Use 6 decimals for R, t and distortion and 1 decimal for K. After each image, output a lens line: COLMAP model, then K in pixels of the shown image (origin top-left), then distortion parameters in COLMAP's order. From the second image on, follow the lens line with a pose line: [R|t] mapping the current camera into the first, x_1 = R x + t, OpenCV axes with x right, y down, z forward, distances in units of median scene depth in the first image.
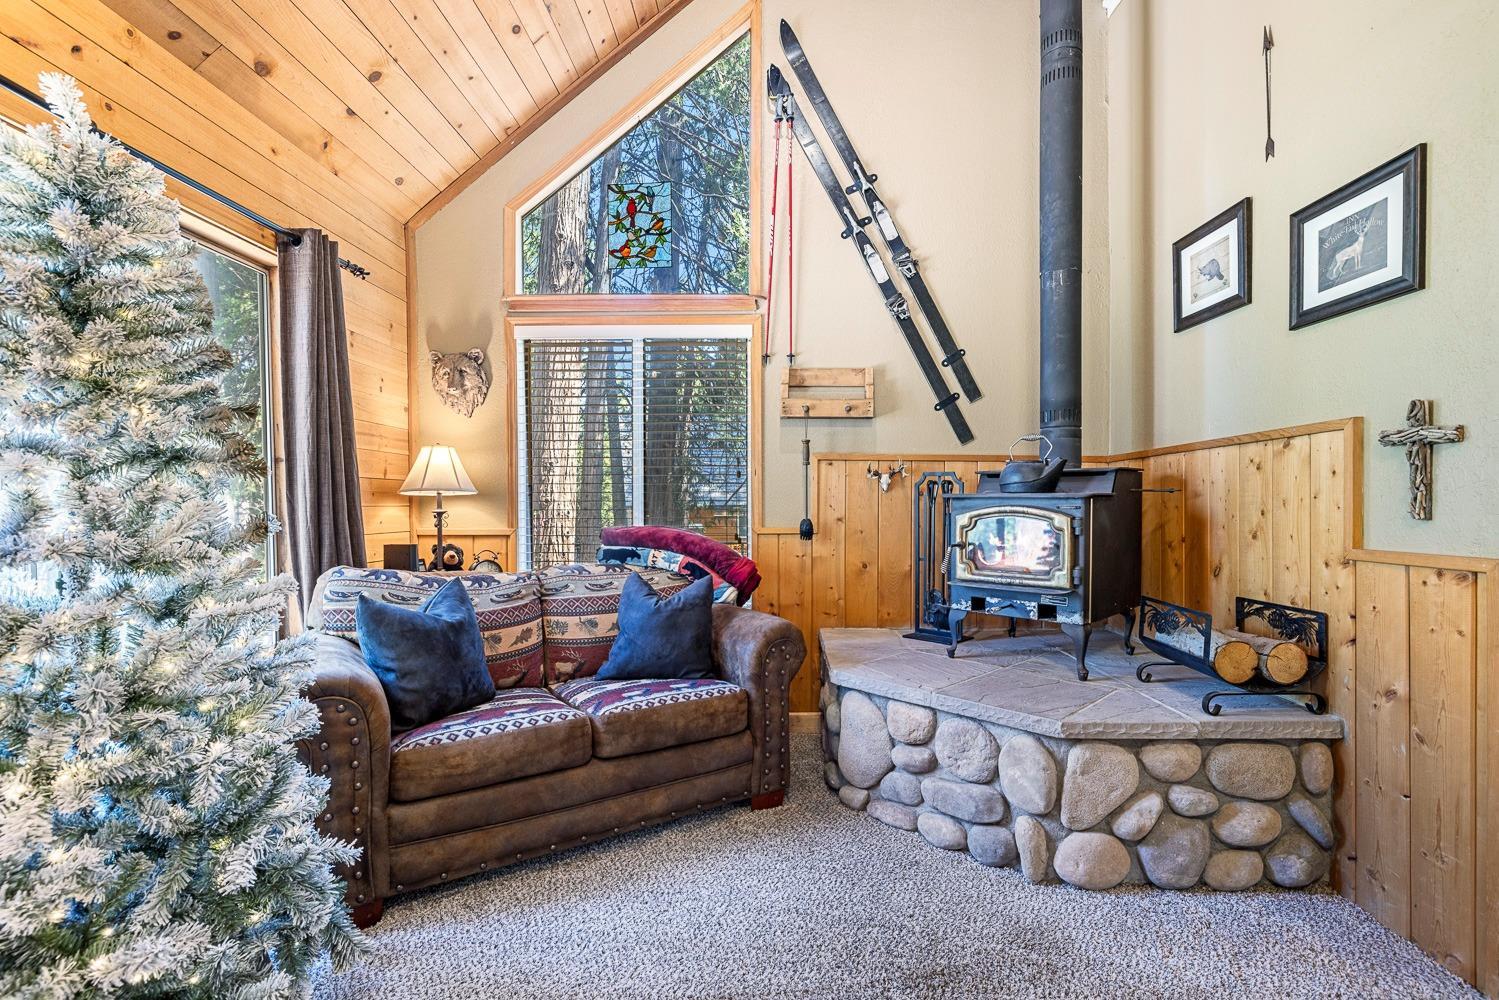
lens RADIAL K [[710.8, 0, 756.9], [0, 710.8, 510.0], [0, 0, 1]] dist [-0.004286, 0.000712]
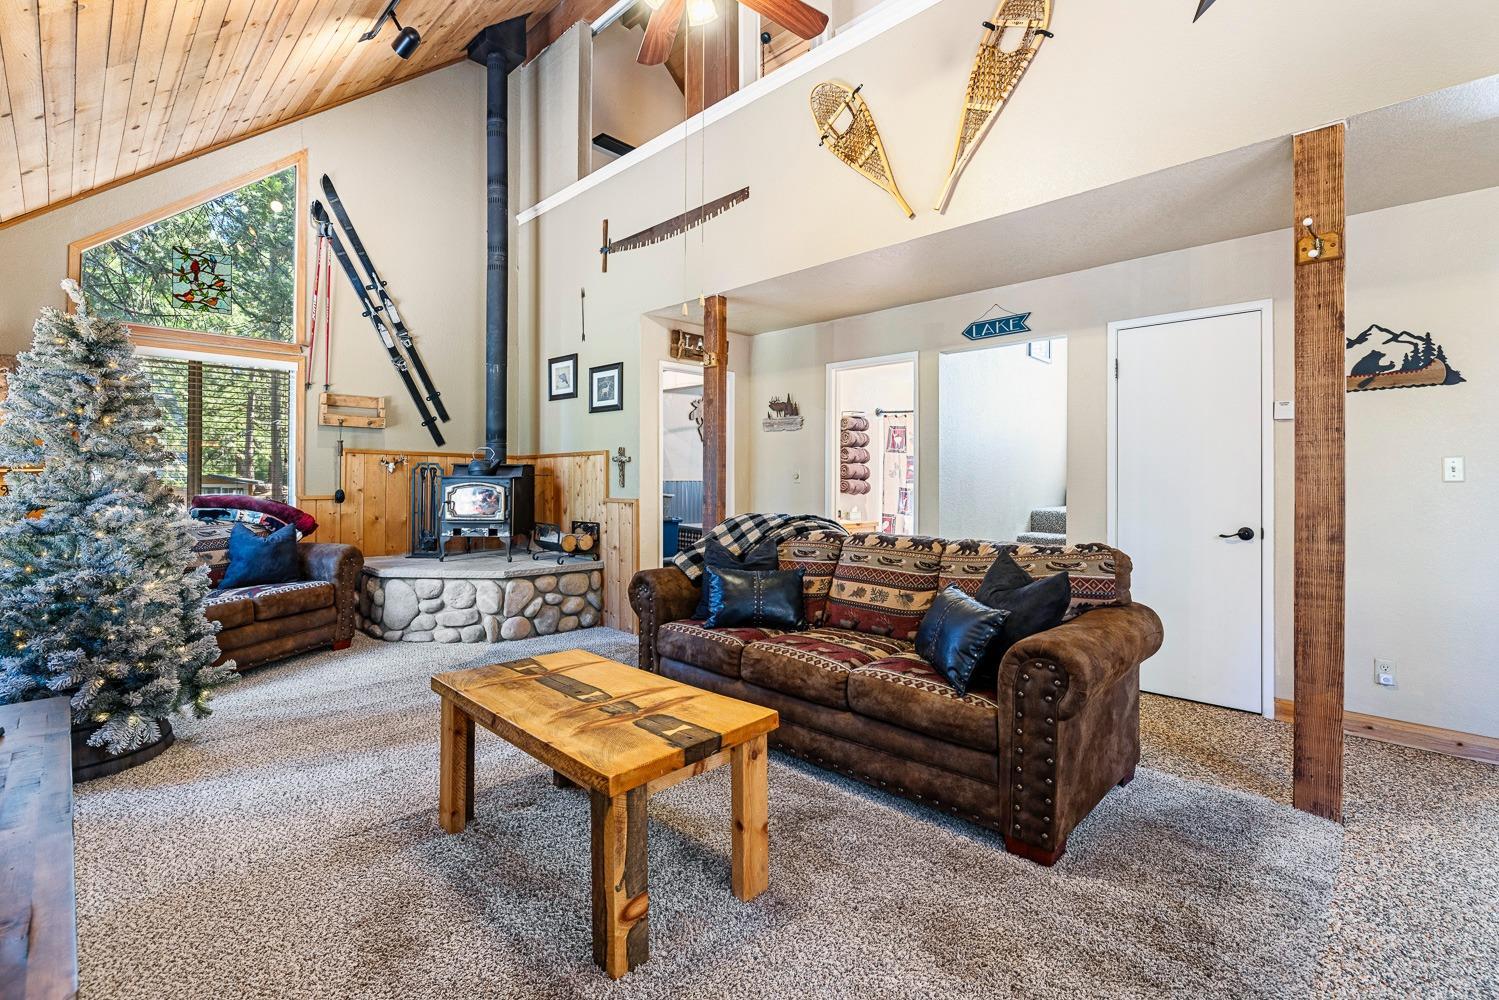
lens RADIAL K [[710.8, 0, 773.7], [0, 710.8, 480.2], [0, 0, 1]] dist [-0.004286, 0.000712]
pose [[0.677874, 0.004639, 0.735164, -0.566986], [0.001071, 0.999973, -0.007298, 0.004780], [-0.735178, 0.005735, 0.677850, -1.024156]]
